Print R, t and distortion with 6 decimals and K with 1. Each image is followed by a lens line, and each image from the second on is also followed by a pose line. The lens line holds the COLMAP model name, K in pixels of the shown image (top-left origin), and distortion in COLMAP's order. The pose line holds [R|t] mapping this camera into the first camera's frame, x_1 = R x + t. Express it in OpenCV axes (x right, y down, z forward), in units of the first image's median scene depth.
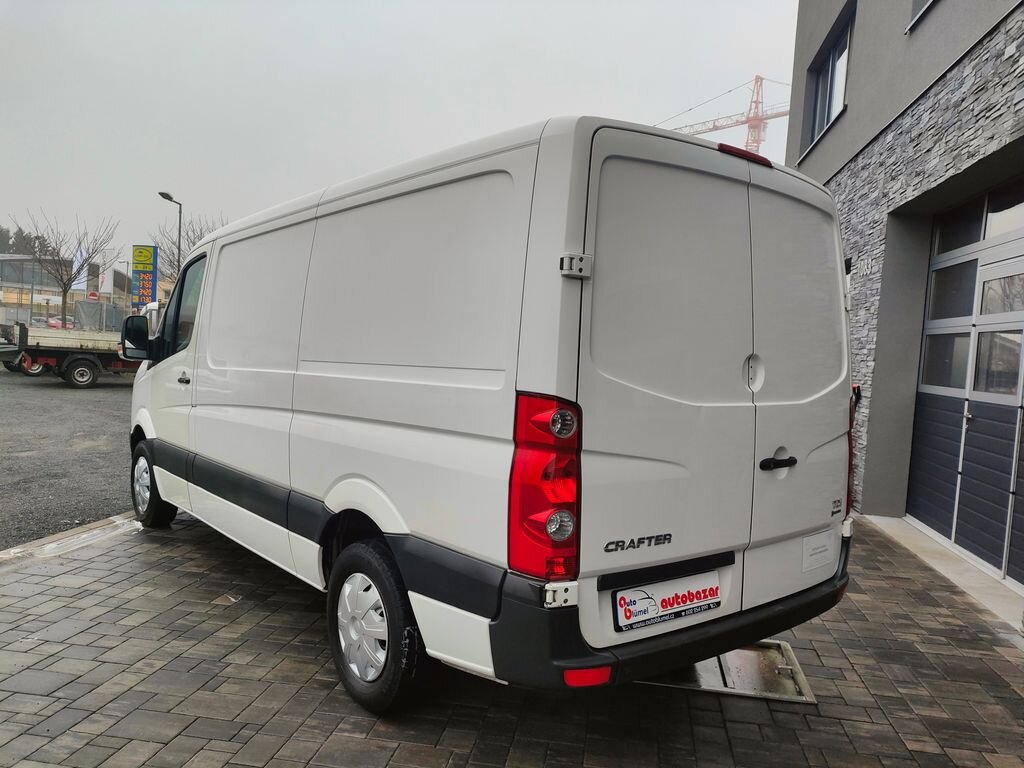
lens RADIAL K [[739.6, 0, 512.0], [0, 739.6, 384.0], [0, 0, 1]] dist [0.064545, -0.061610]
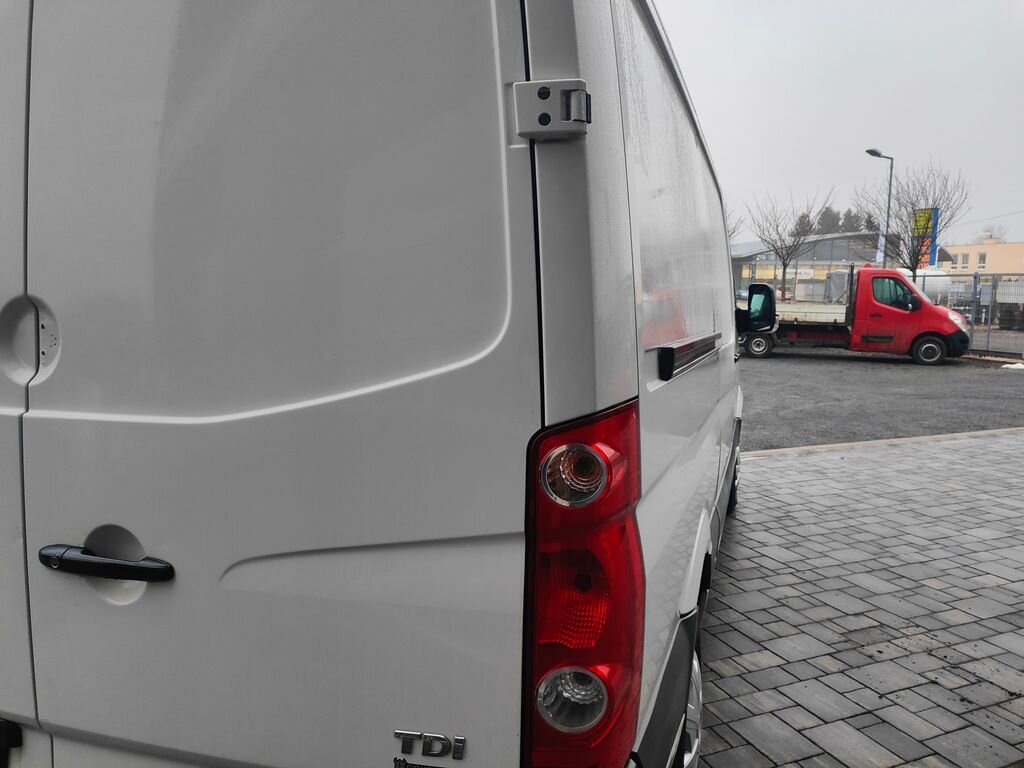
lens RADIAL K [[739.6, 0, 512.0], [0, 739.6, 384.0], [0, 0, 1]] dist [0.064545, -0.061610]
pose [[0.521158, 0.058039, -0.851485, 0.119478], [-0.025925, 0.998301, 0.052179, -0.002755], [0.853067, -0.005118, 0.521777, 0.143886]]
